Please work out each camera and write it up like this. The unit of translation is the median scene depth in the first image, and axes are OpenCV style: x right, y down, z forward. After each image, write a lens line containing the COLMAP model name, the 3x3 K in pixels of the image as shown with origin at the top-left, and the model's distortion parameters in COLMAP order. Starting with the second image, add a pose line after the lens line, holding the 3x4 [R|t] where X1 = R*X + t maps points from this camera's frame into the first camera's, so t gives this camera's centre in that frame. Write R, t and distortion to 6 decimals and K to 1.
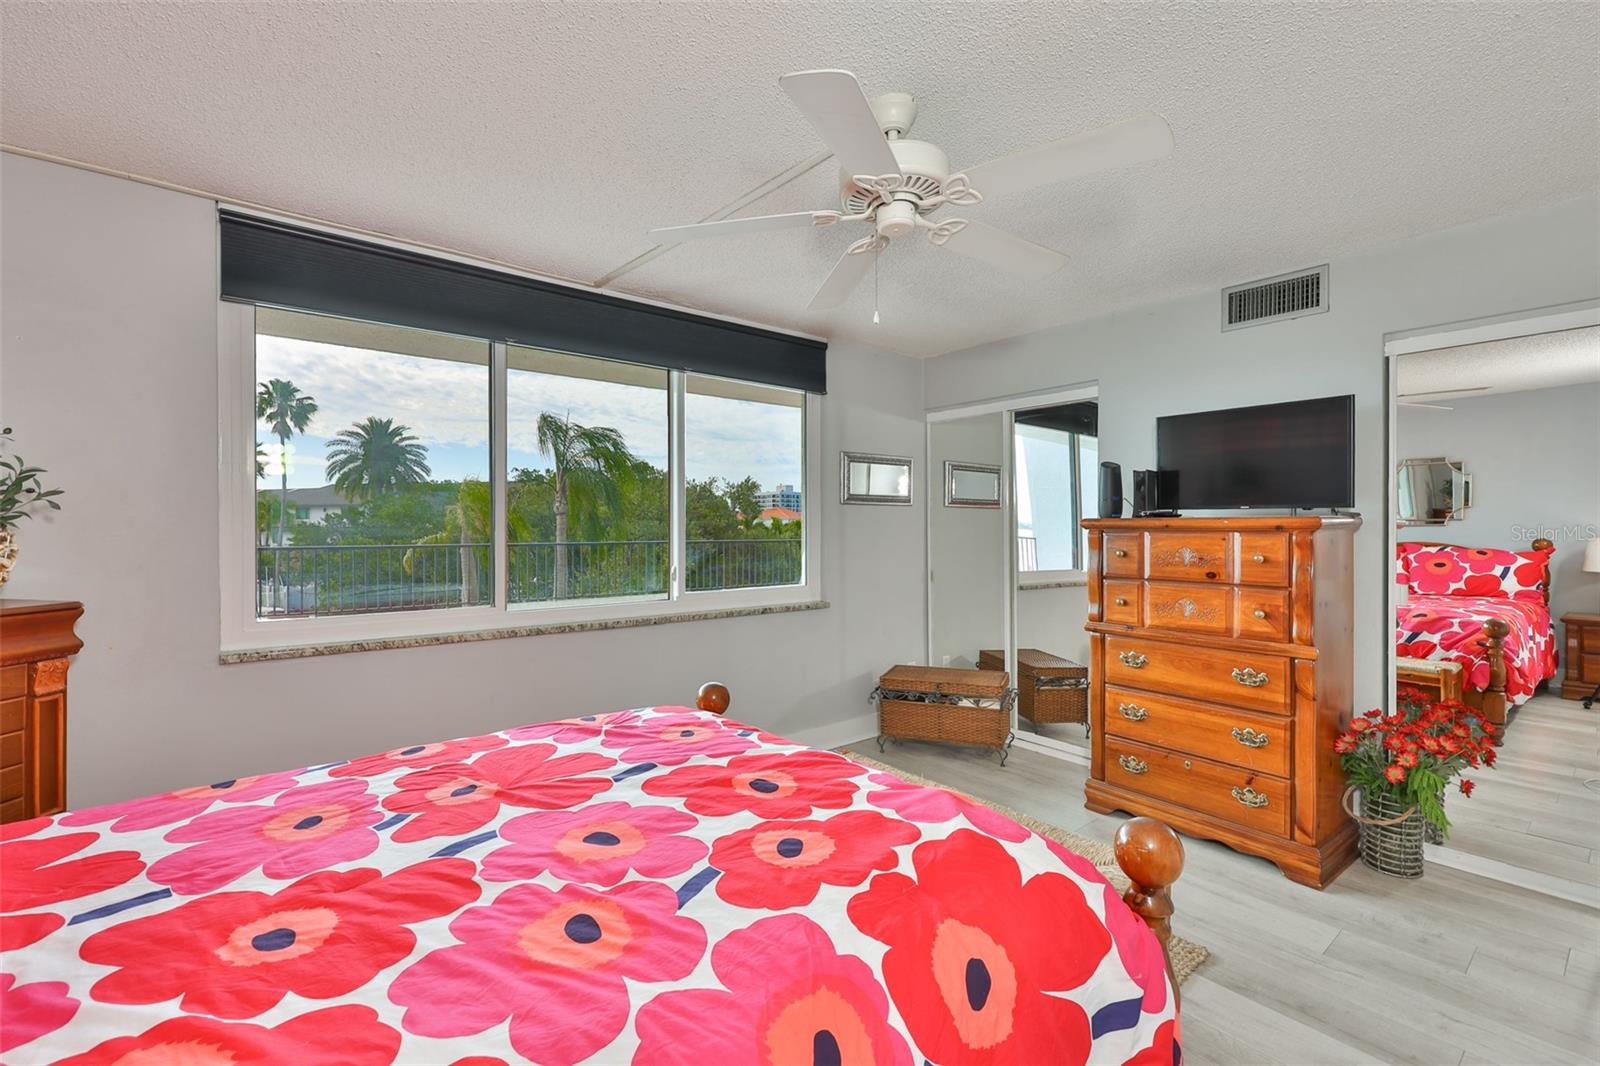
lens RADIAL K [[696.8, 0, 814.2], [0, 696.8, 515.0], [0, 0, 1]] dist [-0.004259, -0.000302]
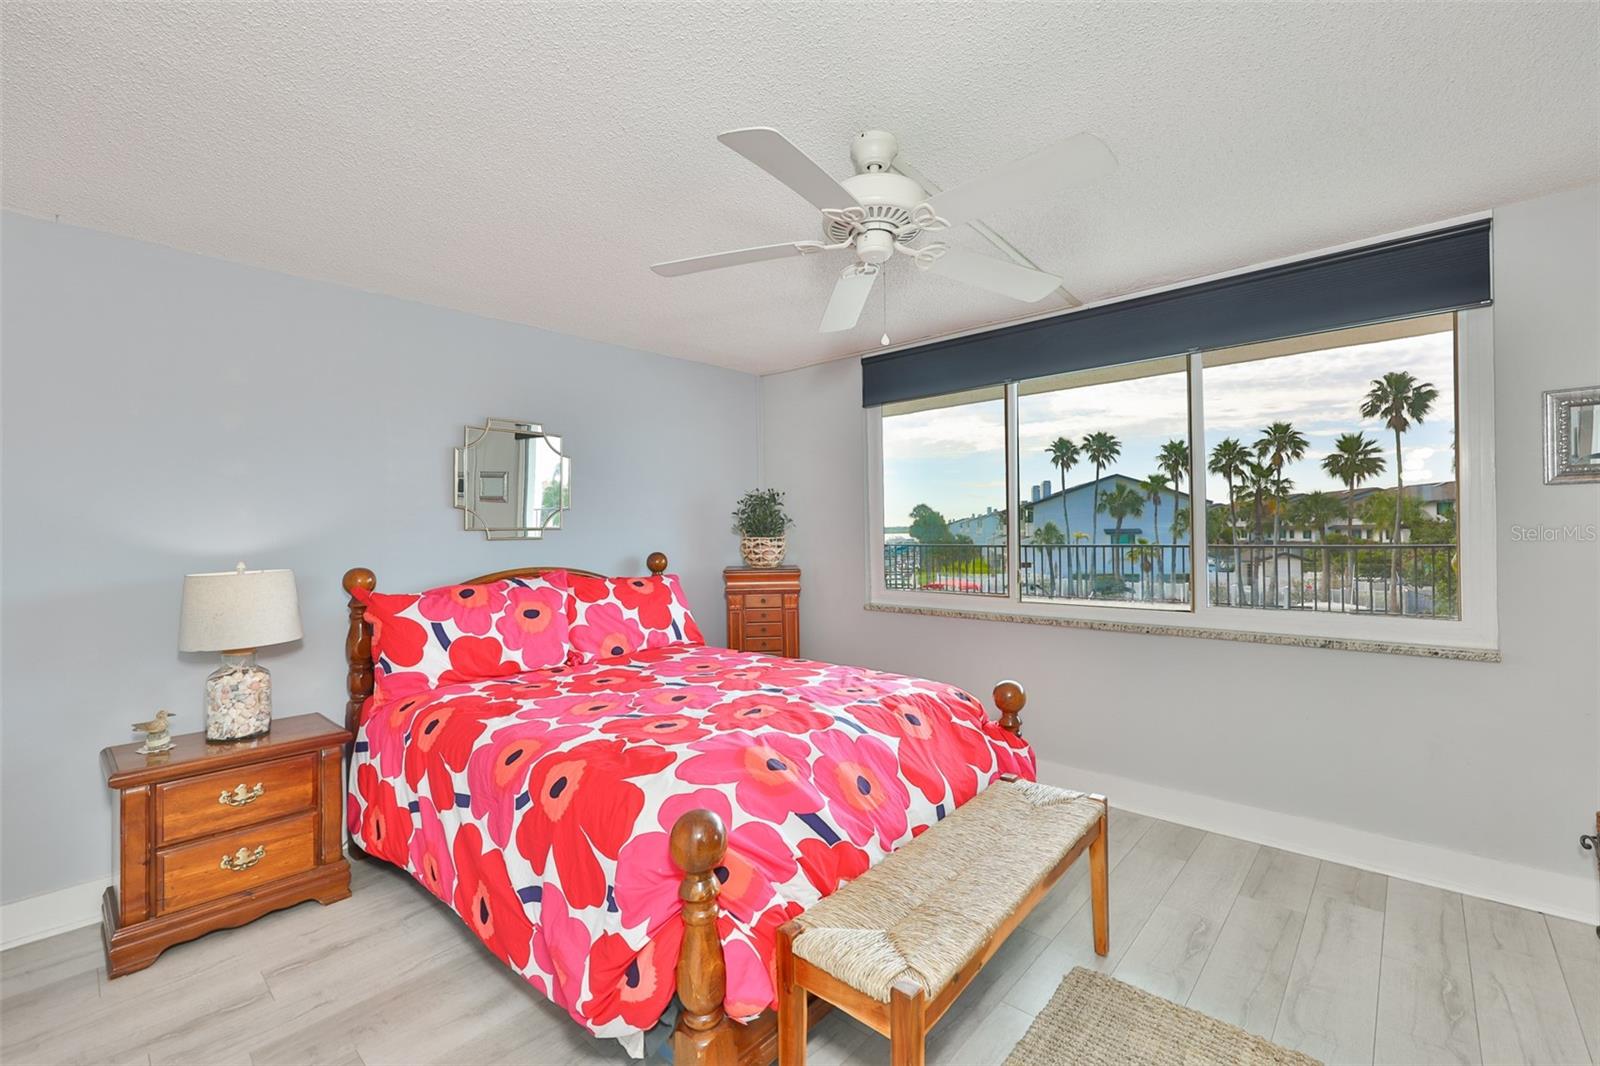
lens RADIAL K [[696.8, 0, 814.2], [0, 696.8, 515.0], [0, 0, 1]] dist [-0.004259, -0.000302]
pose [[0.152651, -0.025355, -0.987955, 0.643358], [0.030987, 0.999302, -0.020859, 0.001666], [0.987794, -0.027429, 0.153330, 0.413062]]
